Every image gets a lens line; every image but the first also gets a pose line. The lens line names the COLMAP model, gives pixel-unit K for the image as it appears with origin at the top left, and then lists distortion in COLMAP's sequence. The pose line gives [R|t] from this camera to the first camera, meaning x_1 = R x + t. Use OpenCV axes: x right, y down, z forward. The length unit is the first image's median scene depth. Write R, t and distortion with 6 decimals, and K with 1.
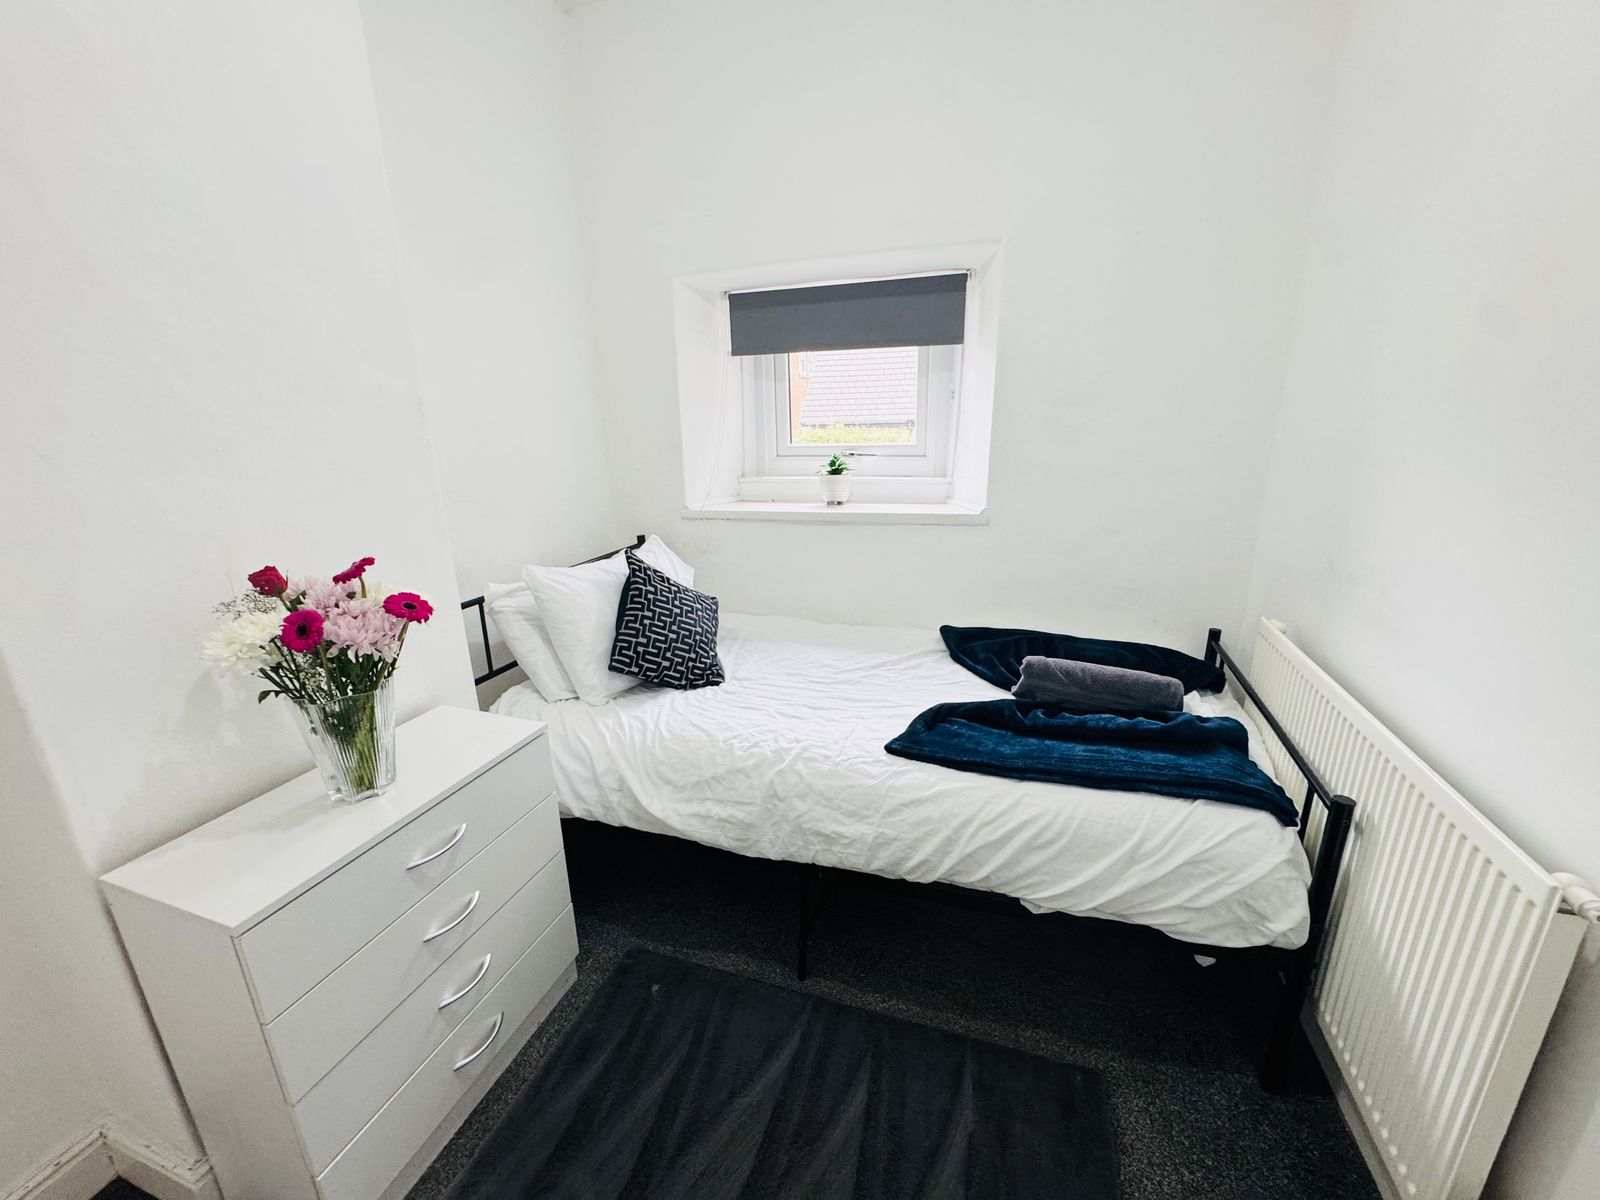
lens RADIAL K [[636.8, 0, 800.0], [0, 636.8, 600.0], [0, 0, 1]] dist [-0.001721, 0.000026]
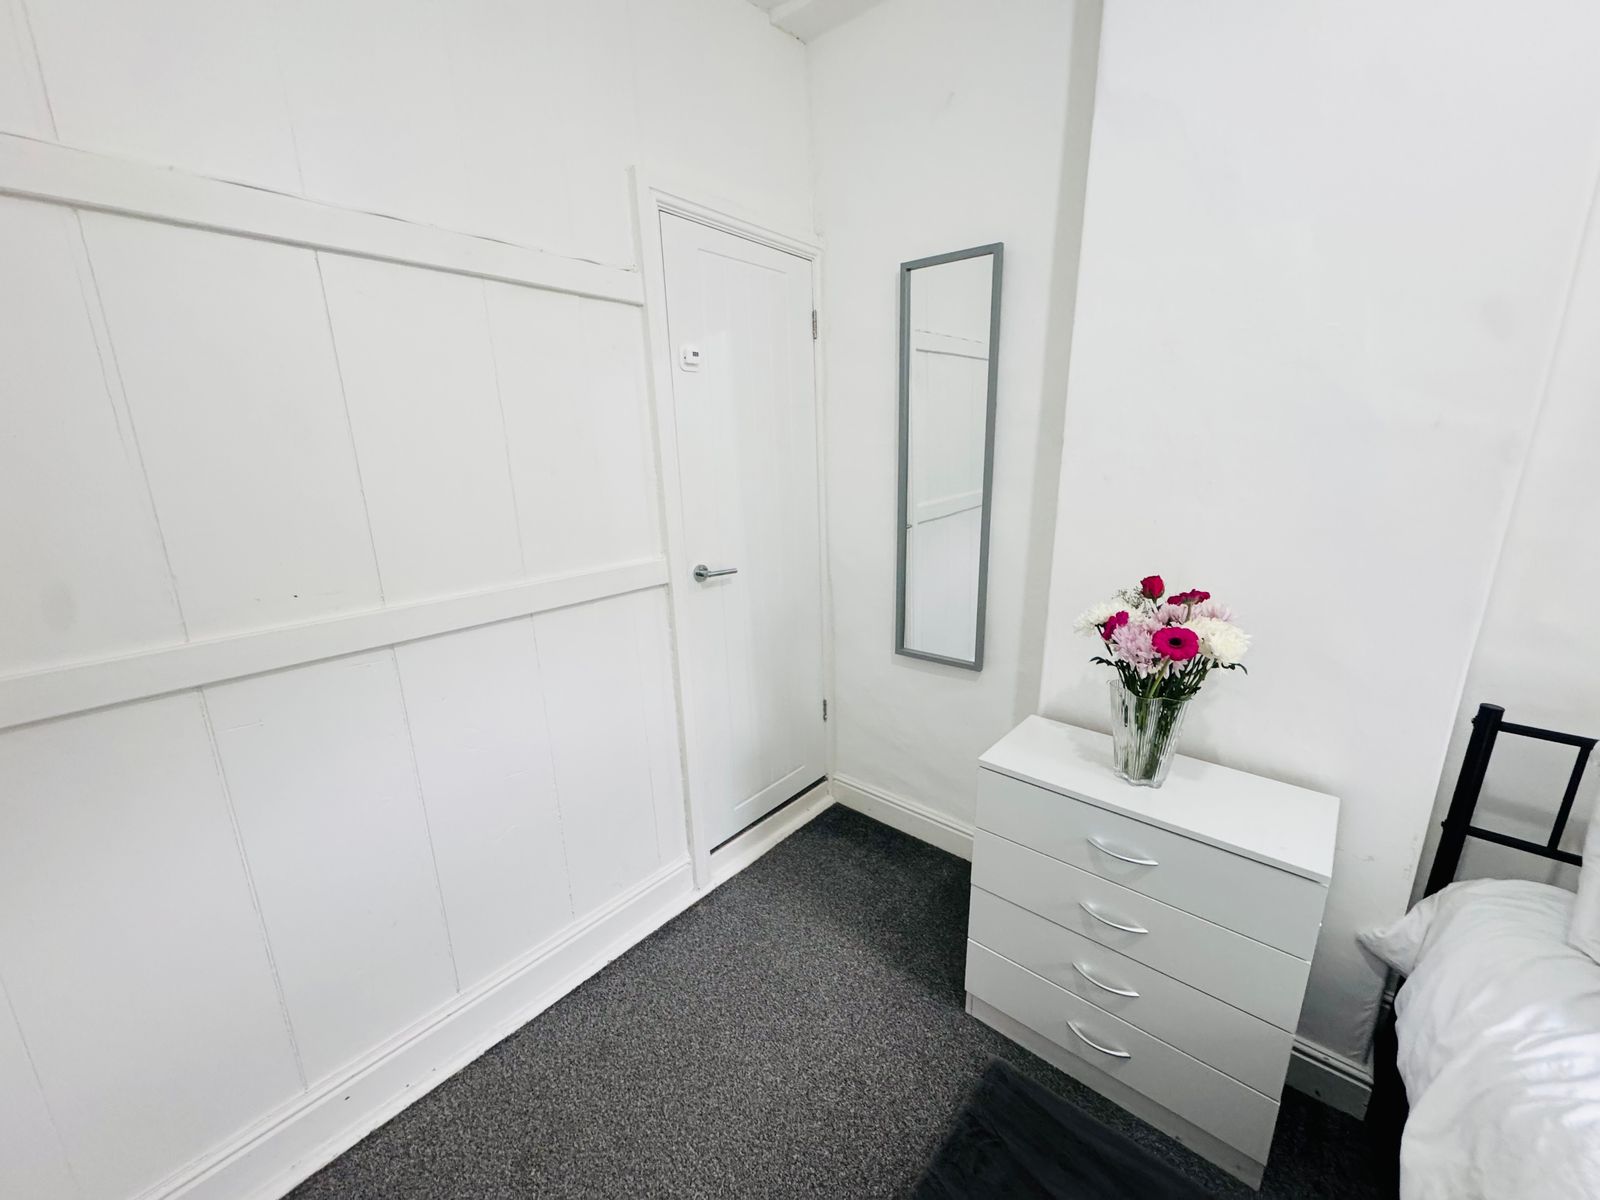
lens RADIAL K [[636.8, 0, 800.0], [0, 636.8, 600.0], [0, 0, 1]] dist [-0.001721, 0.000026]
pose [[-0.372572, 0.250598, -0.893527, 0.401584], [-0.246017, 0.901726, 0.355479, -0.203126], [0.894799, 0.352264, -0.274307, 0.521576]]
